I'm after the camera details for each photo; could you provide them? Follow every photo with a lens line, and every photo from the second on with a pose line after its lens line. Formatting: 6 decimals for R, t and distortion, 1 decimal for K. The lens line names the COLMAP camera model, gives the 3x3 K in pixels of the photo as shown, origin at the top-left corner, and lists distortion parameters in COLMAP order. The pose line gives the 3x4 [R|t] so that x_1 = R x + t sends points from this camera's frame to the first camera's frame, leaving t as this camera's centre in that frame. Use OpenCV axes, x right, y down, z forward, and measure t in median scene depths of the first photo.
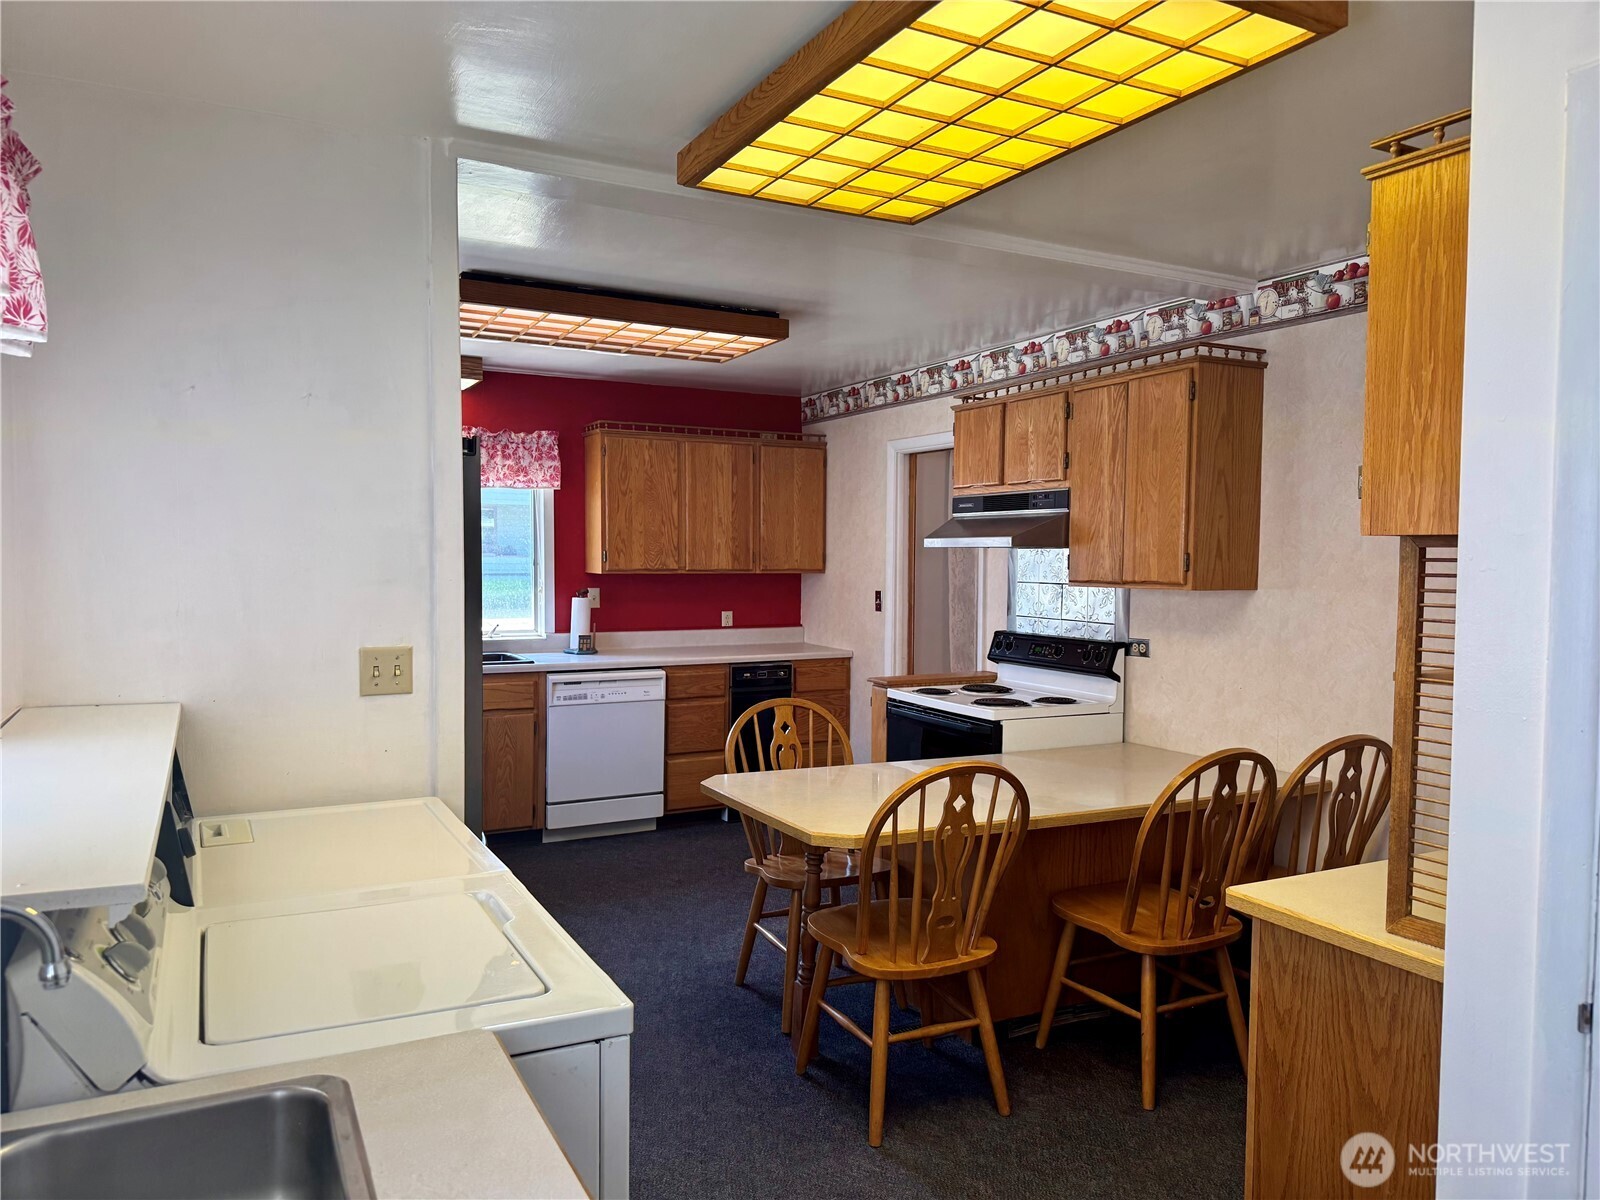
lens RADIAL K [[1141.6, 0, 805.5], [0, 1141.6, 599.1], [0, 0, 1]] dist [0.201275, -0.355987]
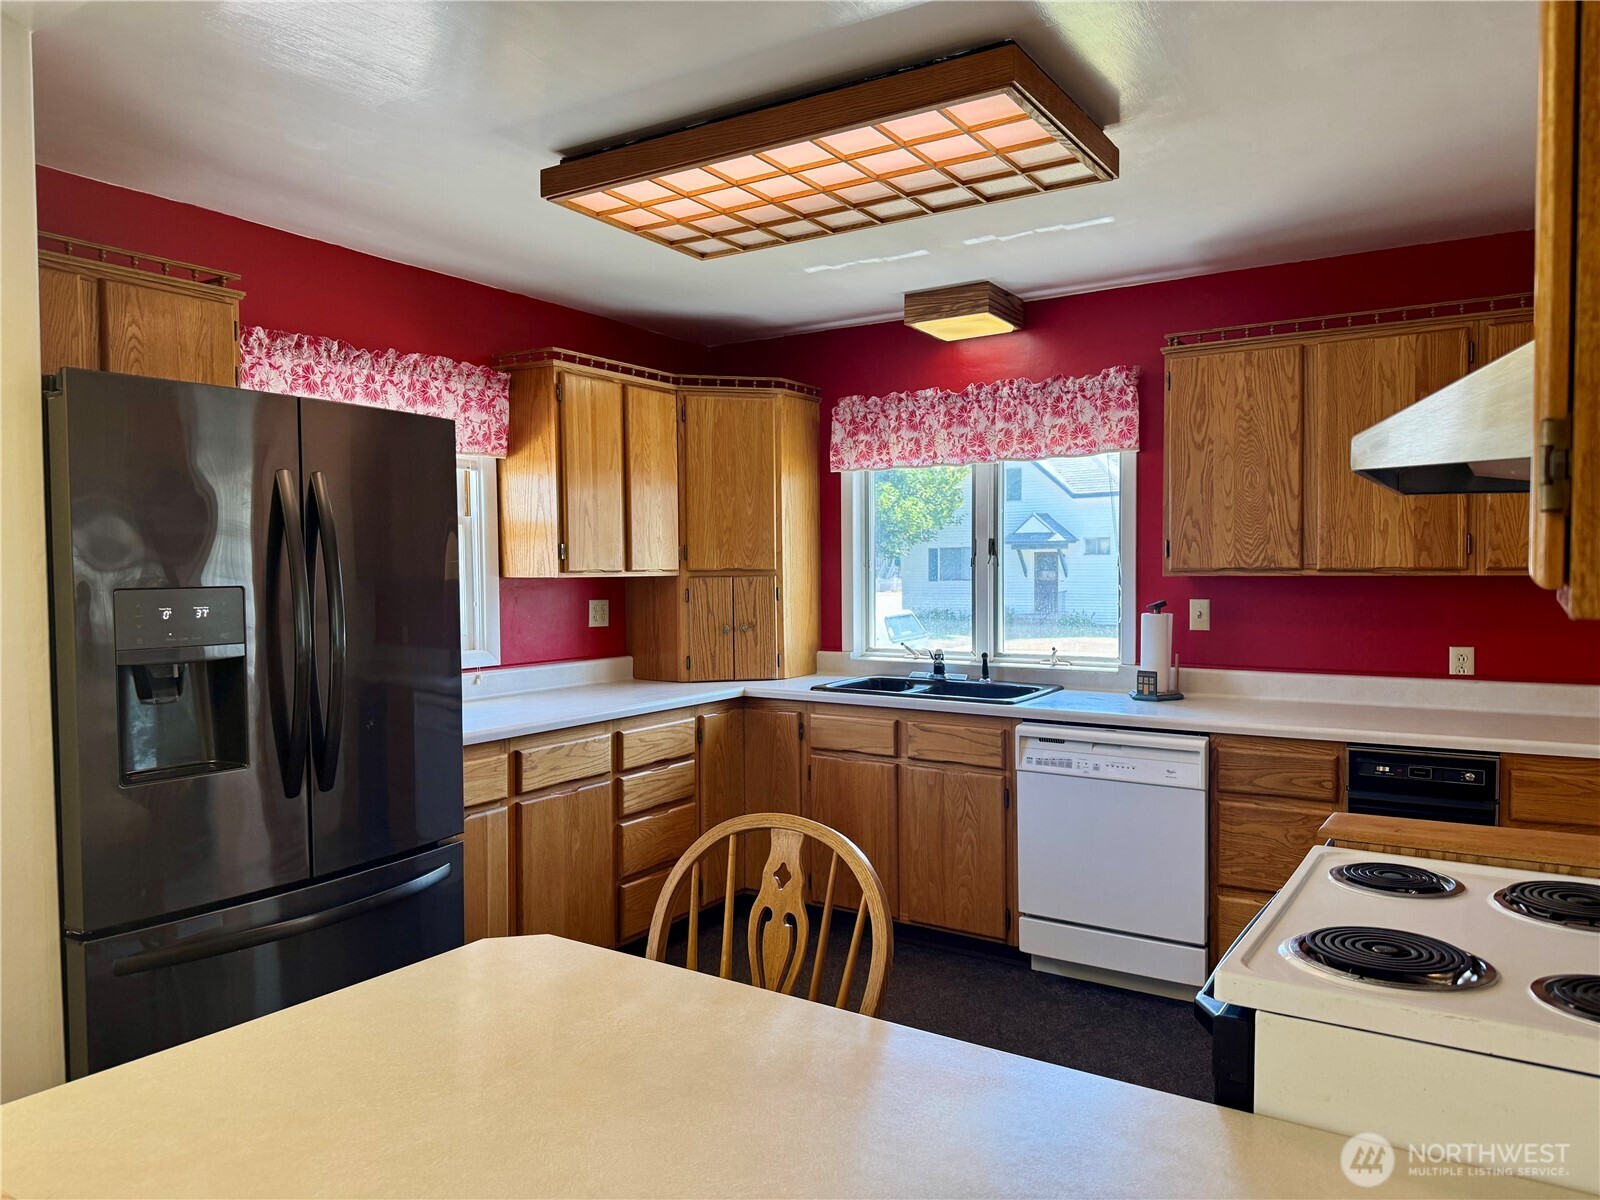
lens RADIAL K [[1120.0, 0, 796.4], [0, 1120.0, 604.9], [0, 0, 1]] dist [0.128543, -0.210504]
pose [[0.495583, 0.017291, -0.868389, 0.297298], [-0.026065, 0.999648, 0.005029, -0.004422], [0.868169, 0.020142, 0.495859, 0.568743]]
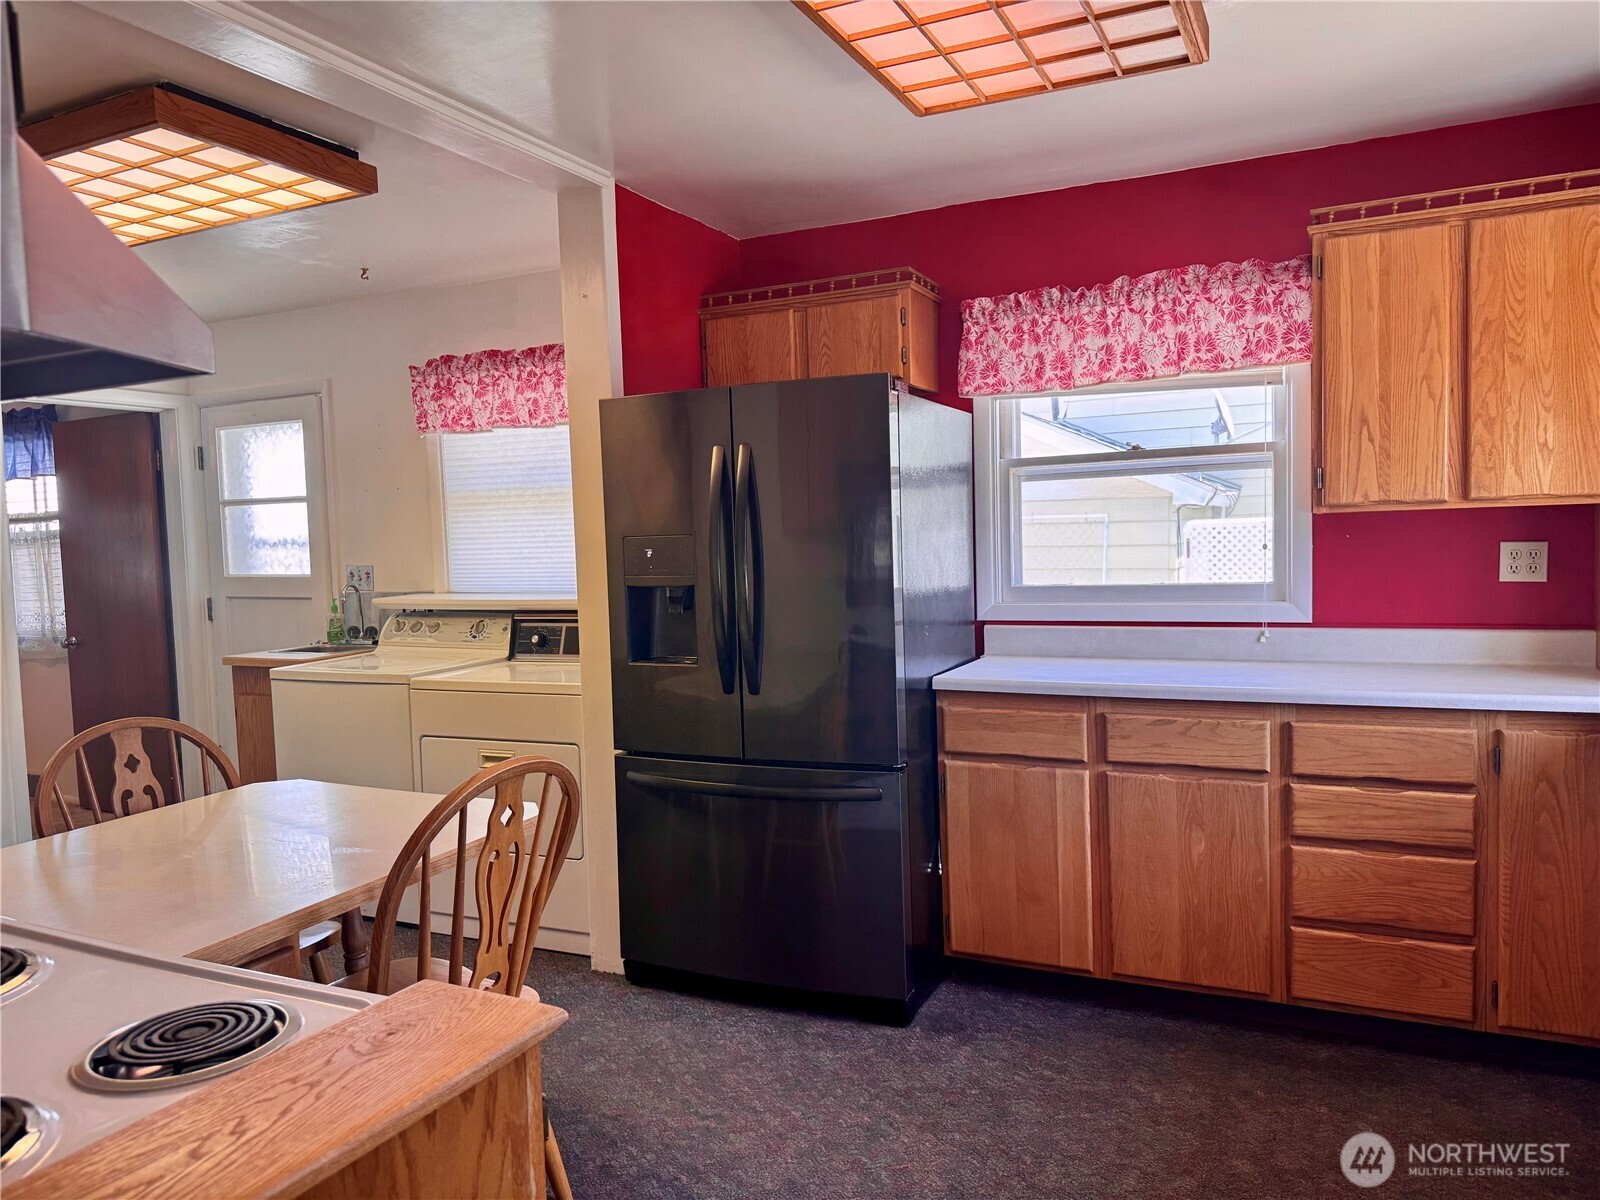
lens RADIAL K [[1126.6, 0, 828.7], [0, 1126.6, 593.8], [0, 0, 1]] dist [0.134634, -0.208246]
pose [[-0.796797, 0.050496, -0.602134, 0.122126], [-0.000789, 0.996414, 0.084604, -0.022372], [0.604247, 0.067887, -0.793900, 1.102696]]
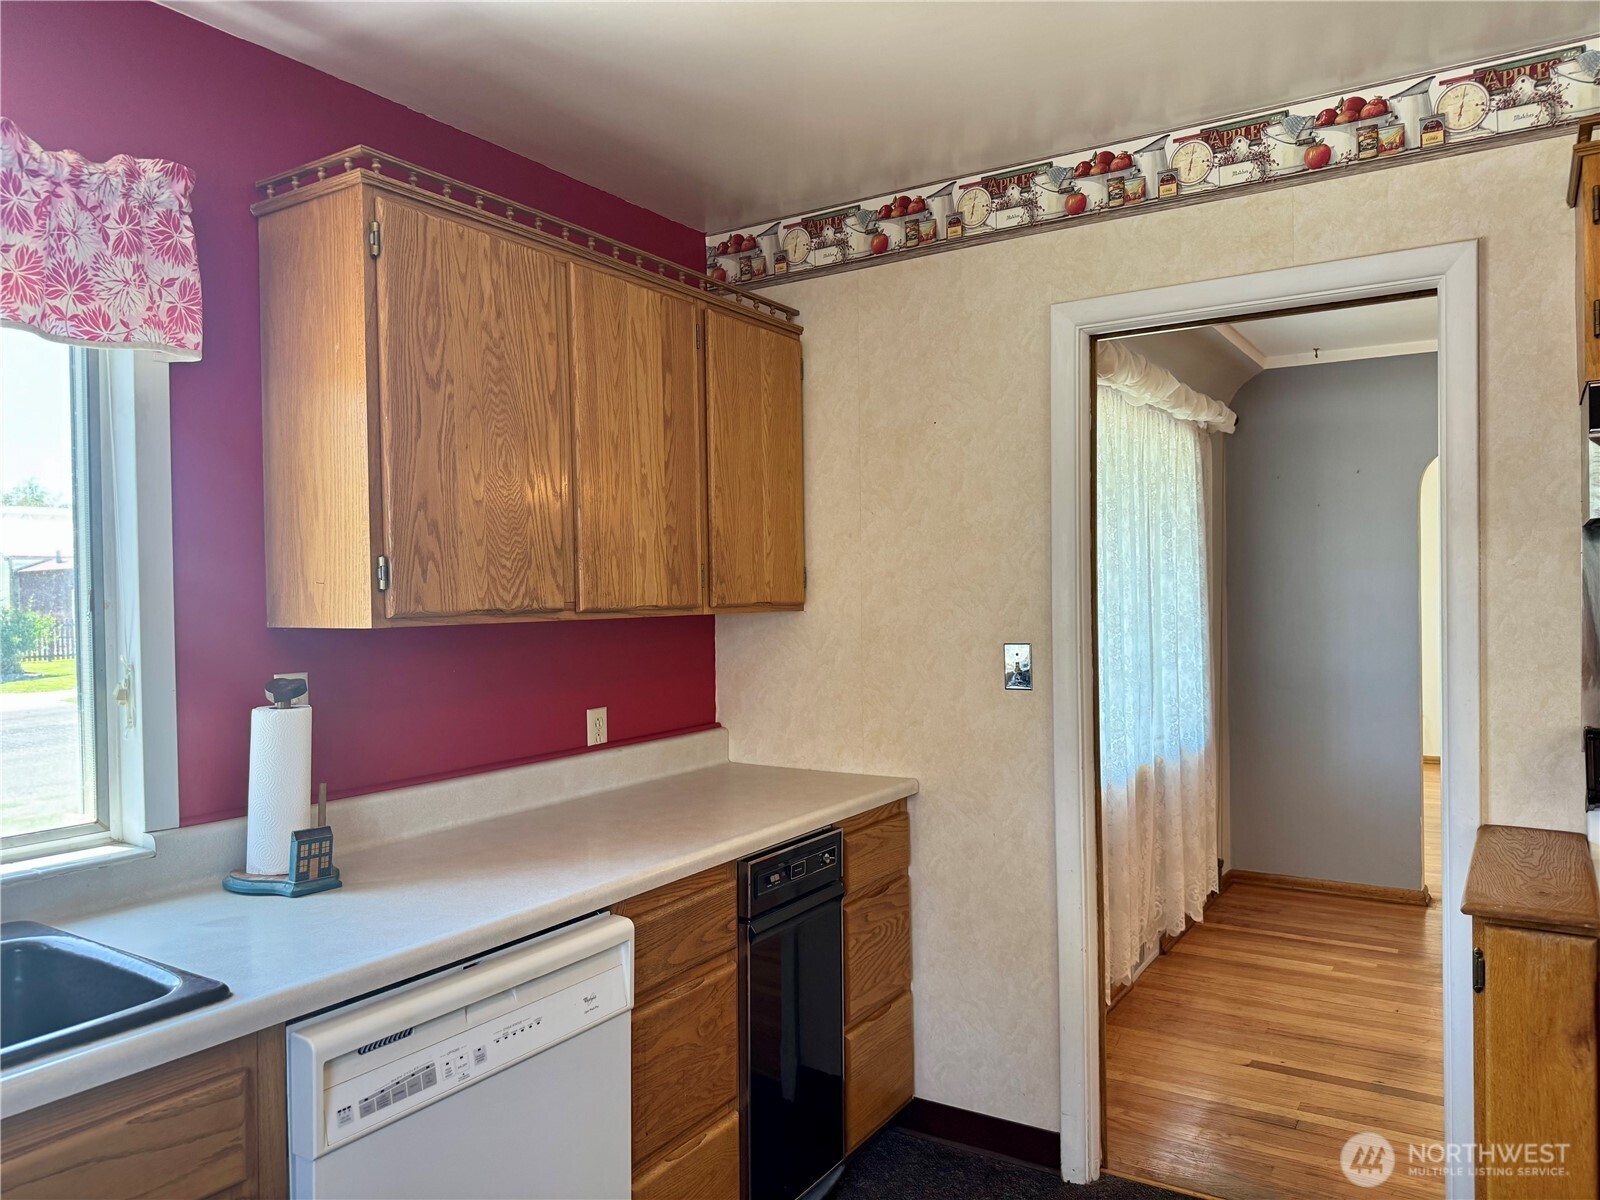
lens RADIAL K [[1131.7, 0, 802.3], [0, 1131.7, 600.9], [0, 0, 1]] dist [0.037236, -0.044608]
pose [[0.865272, -0.024589, 0.500698, -0.257494], [0.041931, 0.998846, -0.023409, -0.019274], [-0.499545, 0.041250, 0.865305, 0.743442]]
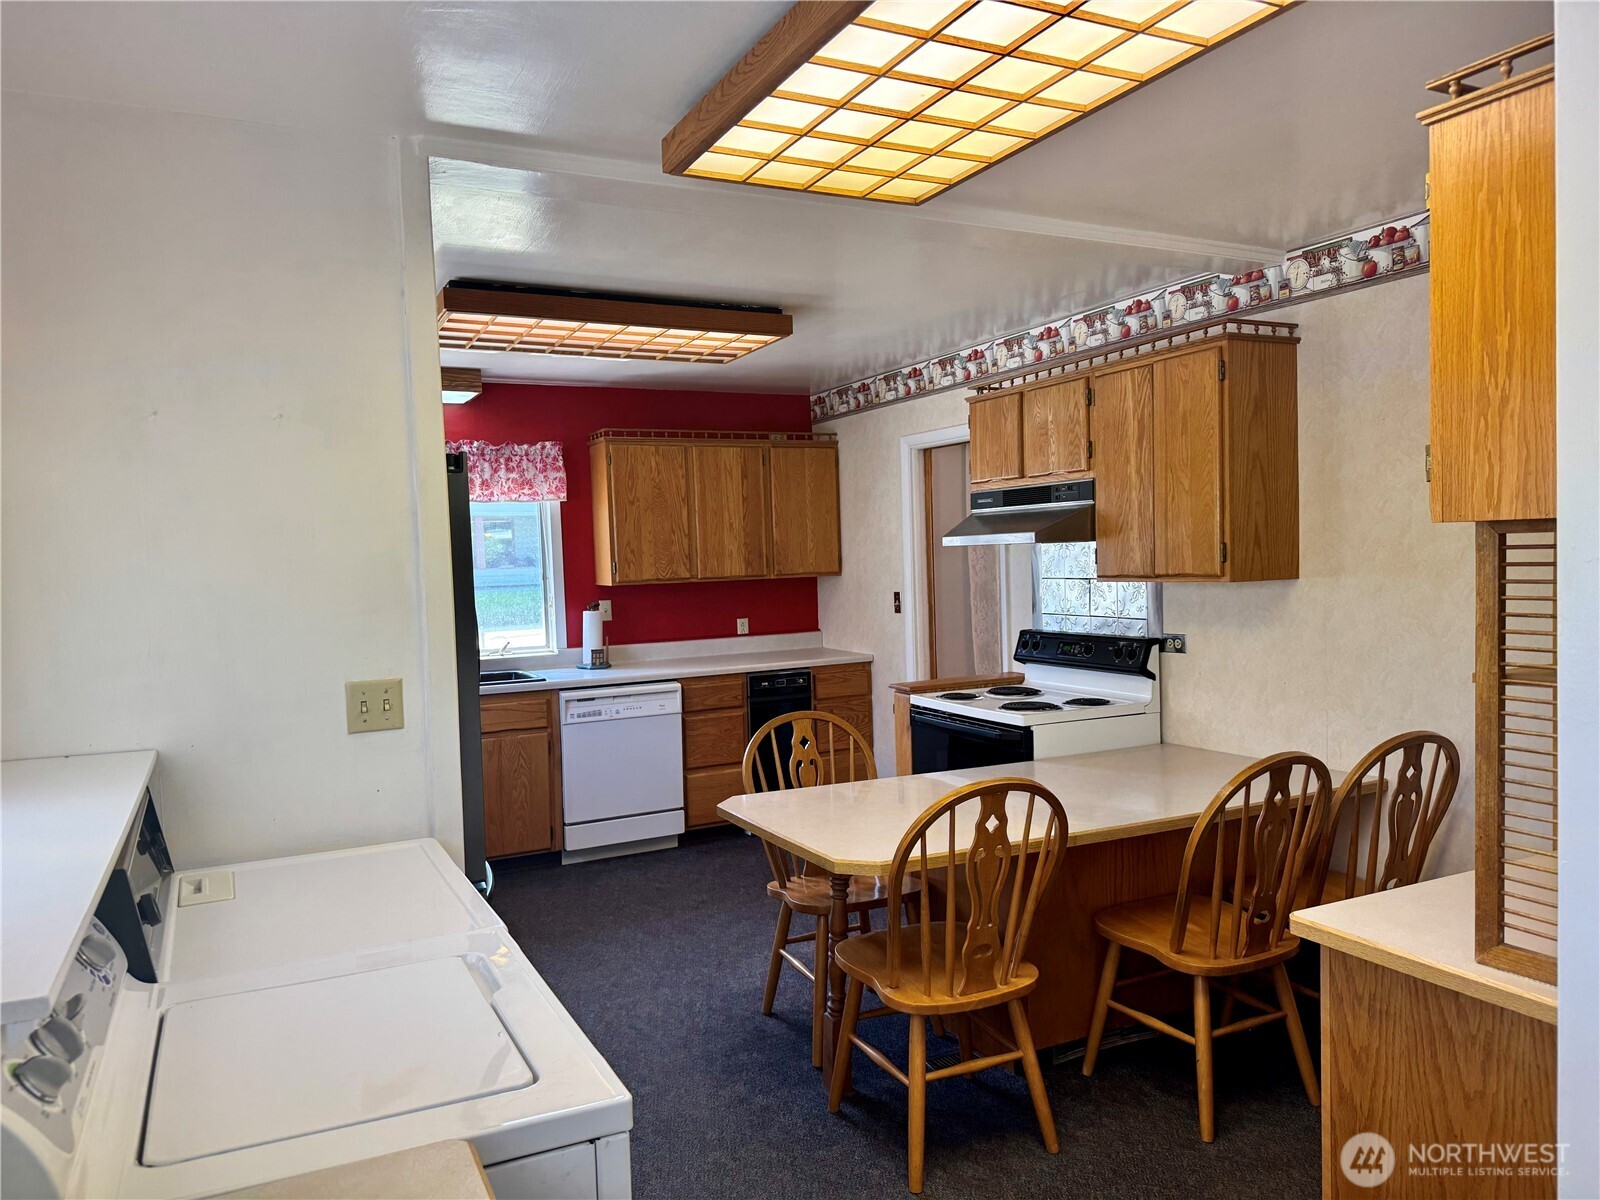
lens RADIAL K [[1141.8, 0, 800.0], [0, 1141.8, 600.0], [0, 0, 1]] dist [0.172874, -0.268790]
pose [[0.998977, -0.039284, -0.022386, 0.003462], [0.039329, 0.999225, 0.001547, -0.005781], [0.022307, -0.002426, 0.999748, 0.034941]]
